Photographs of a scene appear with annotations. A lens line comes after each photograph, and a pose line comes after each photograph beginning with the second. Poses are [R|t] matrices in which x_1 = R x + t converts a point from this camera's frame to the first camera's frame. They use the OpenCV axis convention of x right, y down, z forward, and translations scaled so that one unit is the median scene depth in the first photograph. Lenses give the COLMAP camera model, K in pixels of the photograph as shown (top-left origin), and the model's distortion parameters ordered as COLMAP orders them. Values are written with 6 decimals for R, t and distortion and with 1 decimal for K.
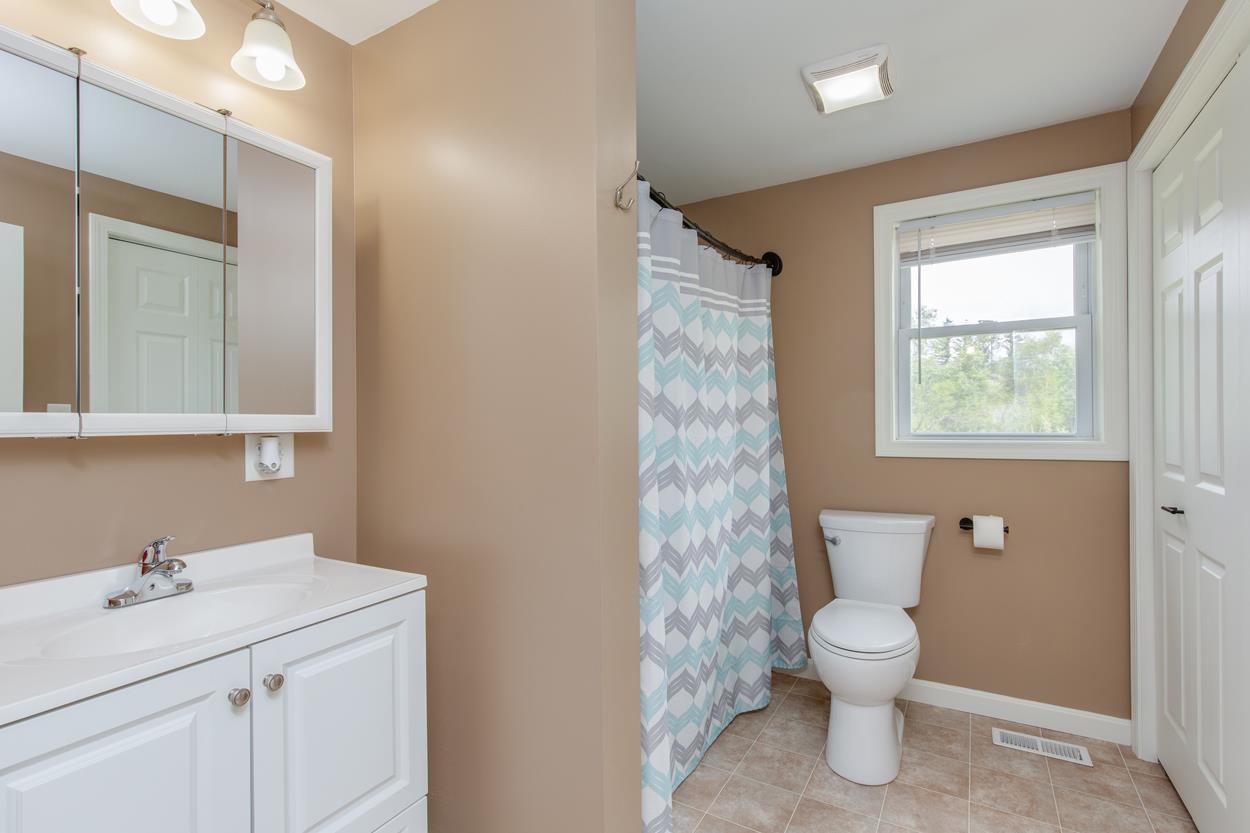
lens RADIAL K [[574.1, 0, 616.8], [0, 574.1, 416.9], [0, 0, 1]] dist [0.004319, 0.000050]
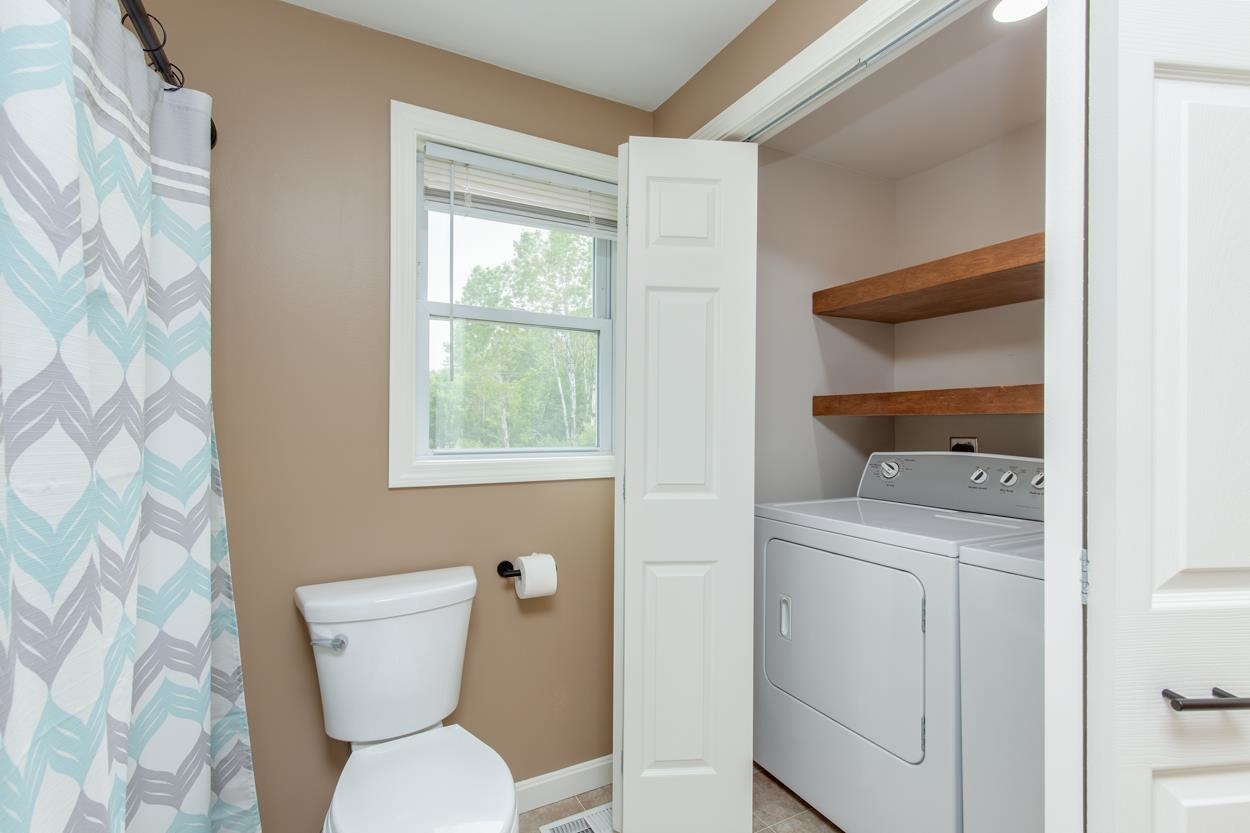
lens RADIAL K [[581.0, 0, 626.1], [0, 581.0, 426.8], [0, 0, 1]] dist [0.009126, -0.000088]
pose [[0.504173, 0.012056, 0.863518, 0.021346], [-0.011633, 0.999907, -0.007169, 0.001923], [-0.863524, -0.006431, 0.504266, 0.461942]]
